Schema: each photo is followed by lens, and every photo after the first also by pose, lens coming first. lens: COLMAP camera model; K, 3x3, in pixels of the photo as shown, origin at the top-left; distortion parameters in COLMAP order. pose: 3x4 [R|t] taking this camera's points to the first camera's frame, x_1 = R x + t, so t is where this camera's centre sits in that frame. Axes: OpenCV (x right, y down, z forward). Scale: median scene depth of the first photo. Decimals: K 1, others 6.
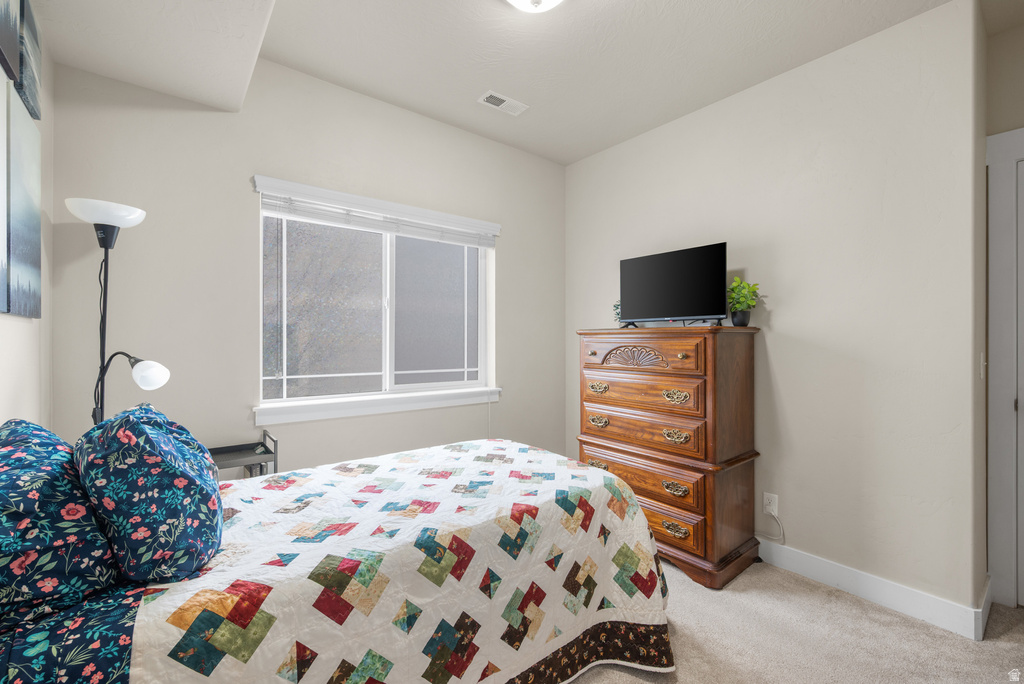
lens RADIAL K [[437.0, 0, 514.0], [0, 437.0, 341.2], [0, 0, 1]] dist [0.003428, 0.001907]
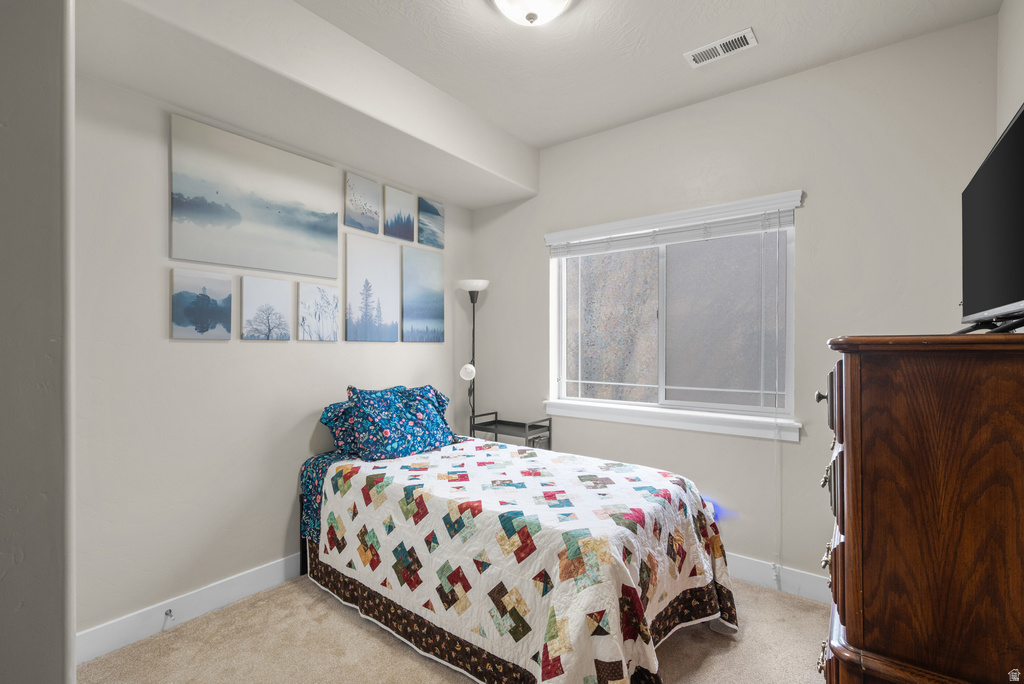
lens RADIAL K [[462.5, 0, 514.0], [0, 462.5, 344.5], [0, 0, 1]] dist [-0.001717, -0.000351]
pose [[0.246068, -0.003057, -0.969248, 1.254550], [0.001260, 0.999995, -0.002834, -0.036112], [0.969252, -0.000524, 0.246071, 0.825781]]
